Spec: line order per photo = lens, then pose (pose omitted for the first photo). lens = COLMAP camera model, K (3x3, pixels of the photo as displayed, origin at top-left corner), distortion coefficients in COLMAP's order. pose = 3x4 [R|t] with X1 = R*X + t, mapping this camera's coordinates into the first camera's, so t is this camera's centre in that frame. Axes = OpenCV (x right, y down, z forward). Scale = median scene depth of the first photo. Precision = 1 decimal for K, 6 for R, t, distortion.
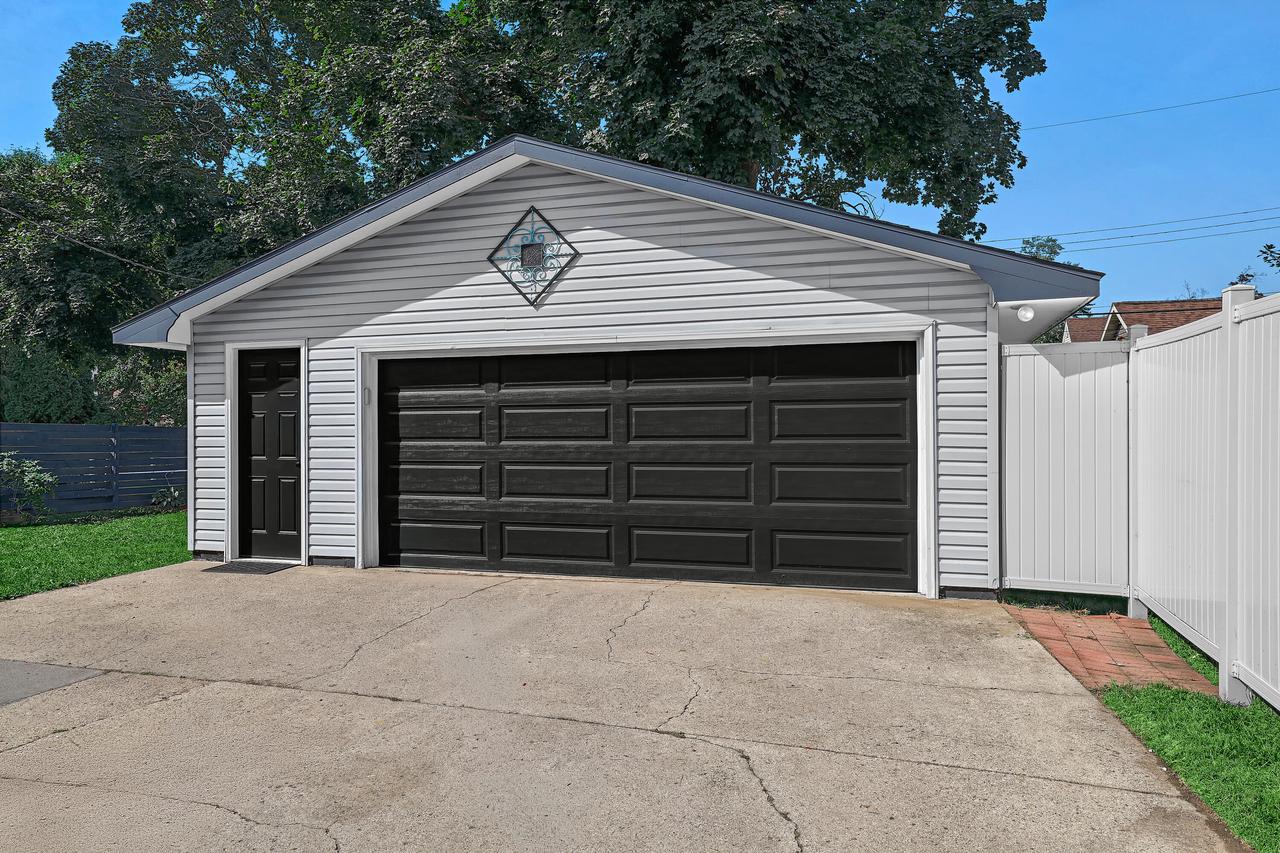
lens RADIAL K [[867.8, 0, 638.6], [0, 867.8, 422.7], [0, 0, 1]] dist [0.002487, 0.000877]
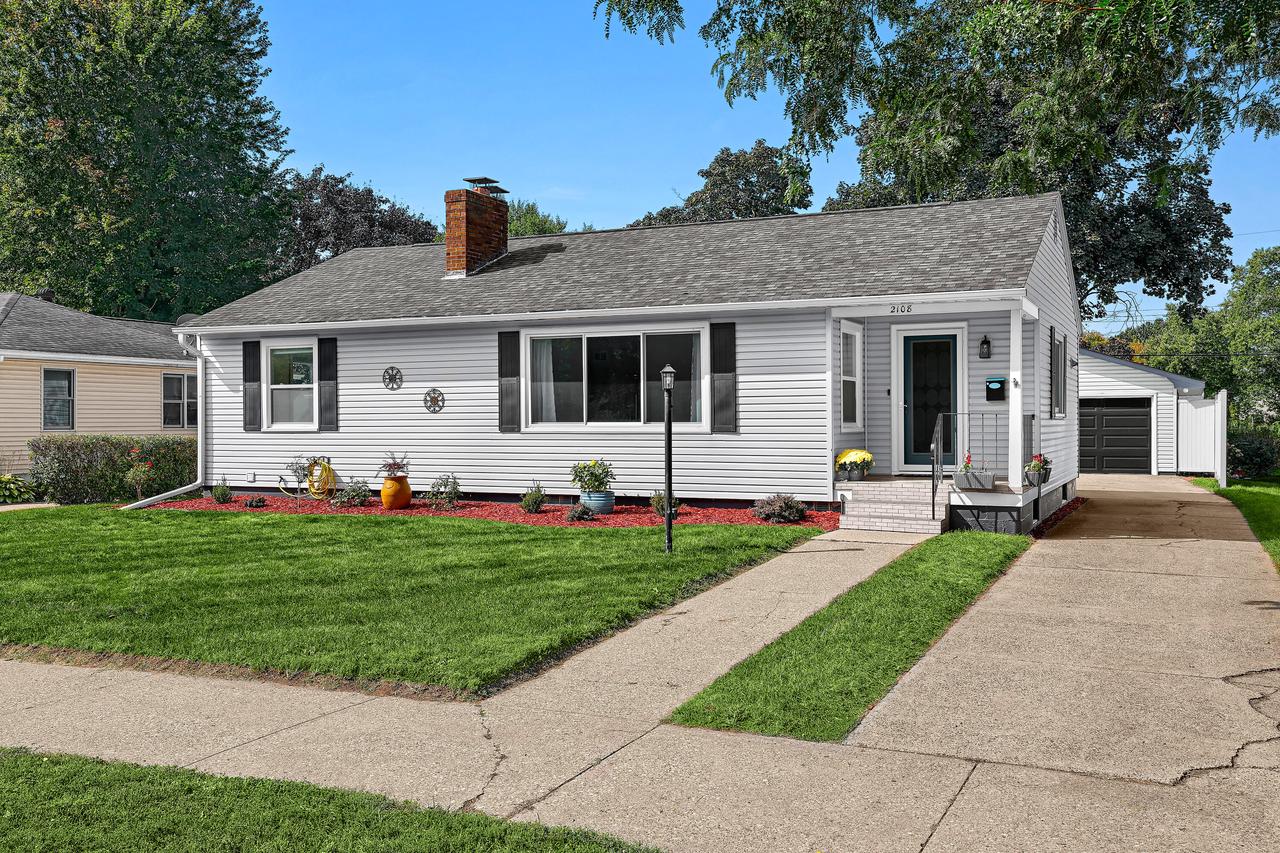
lens RADIAL K [[1250.5, 0, 639.2], [0, 1250.5, 426.7], [0, 0, 1]] dist [-0.001568, 0.000000]
pose [[0.993537, 0.002327, -0.113487, -1.027730], [-0.004418, 0.999825, -0.018174, 0.106980], [0.113425, 0.018558, 0.993373, -3.774688]]
